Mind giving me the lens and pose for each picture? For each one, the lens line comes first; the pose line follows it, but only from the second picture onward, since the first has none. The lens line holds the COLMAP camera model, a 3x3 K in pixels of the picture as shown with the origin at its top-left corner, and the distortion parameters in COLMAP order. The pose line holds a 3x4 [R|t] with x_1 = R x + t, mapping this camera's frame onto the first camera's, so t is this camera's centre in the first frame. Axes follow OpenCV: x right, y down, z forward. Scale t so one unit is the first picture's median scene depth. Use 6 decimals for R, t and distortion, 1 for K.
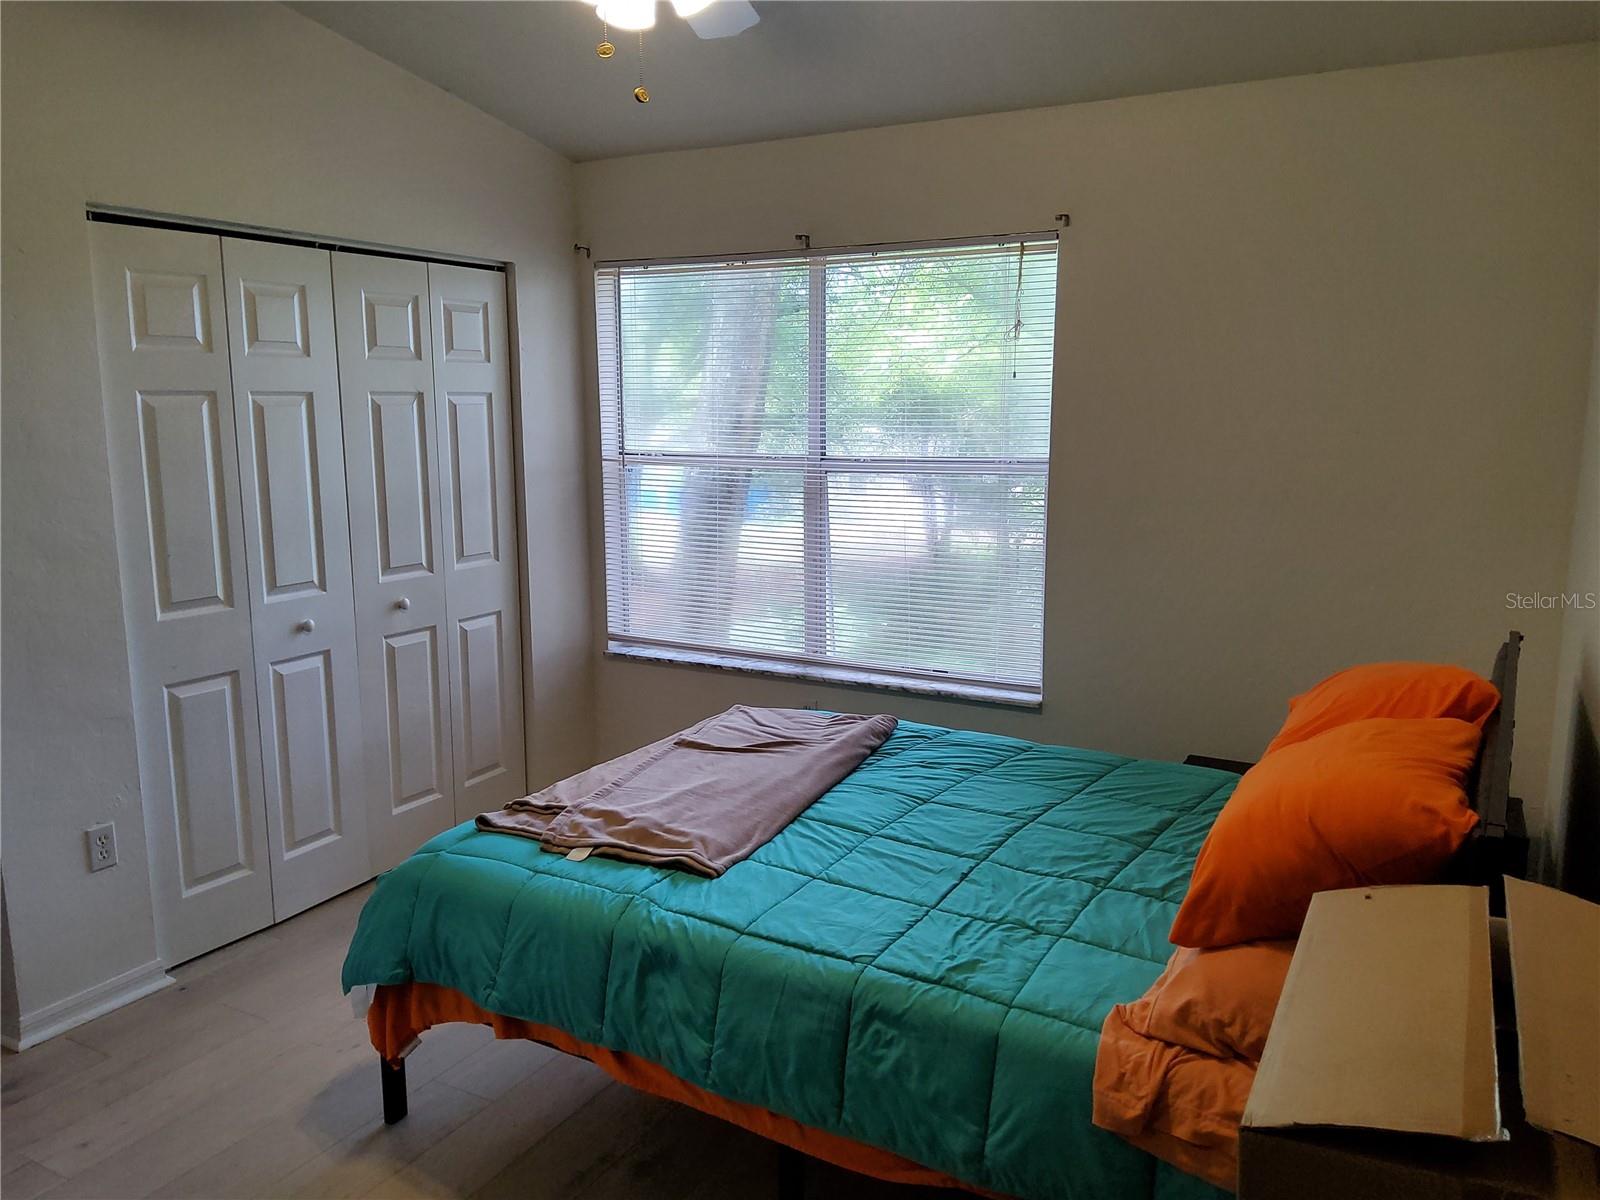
lens RADIAL K [[1215.5, 0, 810.7], [0, 1215.5, 598.0], [0, 0, 1]] dist [0.026199, -0.003142]
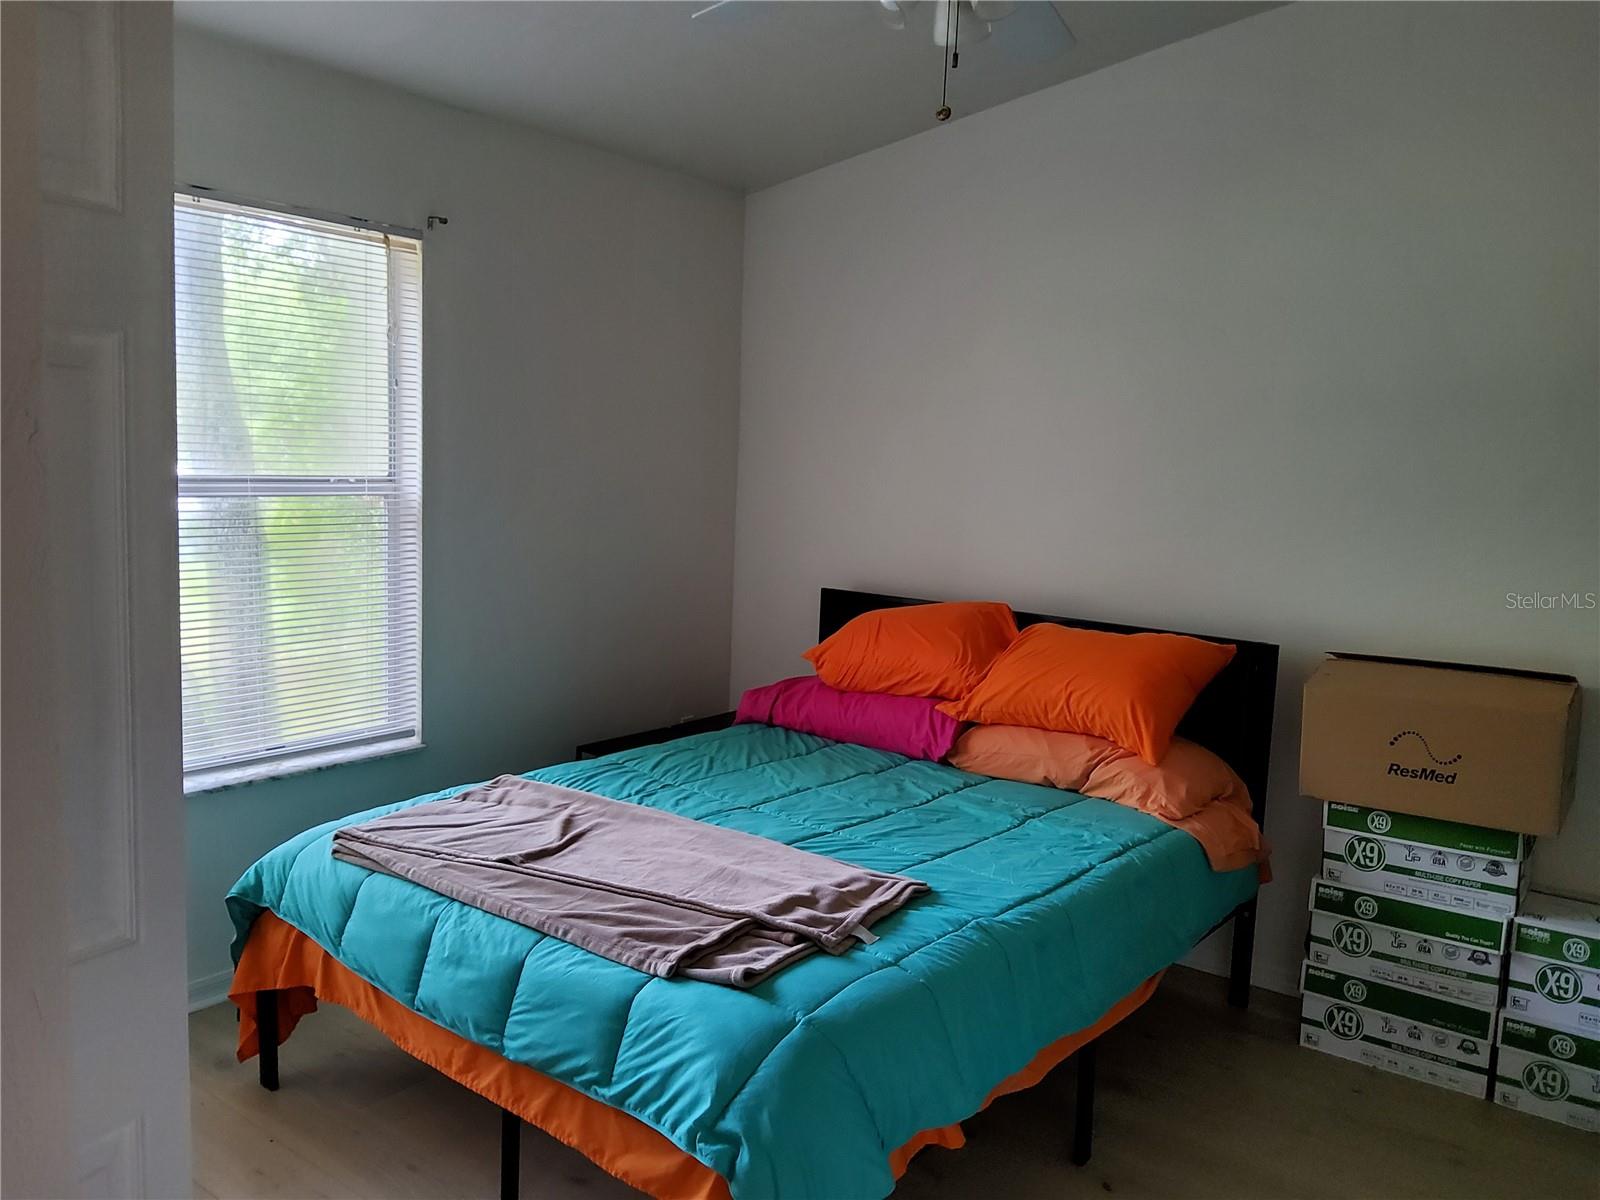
lens RADIAL K [[1215.5, 0, 810.7], [0, 1215.5, 598.0], [0, 0, 1]] dist [0.026199, -0.003142]
pose [[0.157777, -0.112223, 0.981077, -0.962287], [0.128014, 0.987462, 0.092366, -0.103817], [-0.979142, 0.111018, 0.170165, 0.823128]]
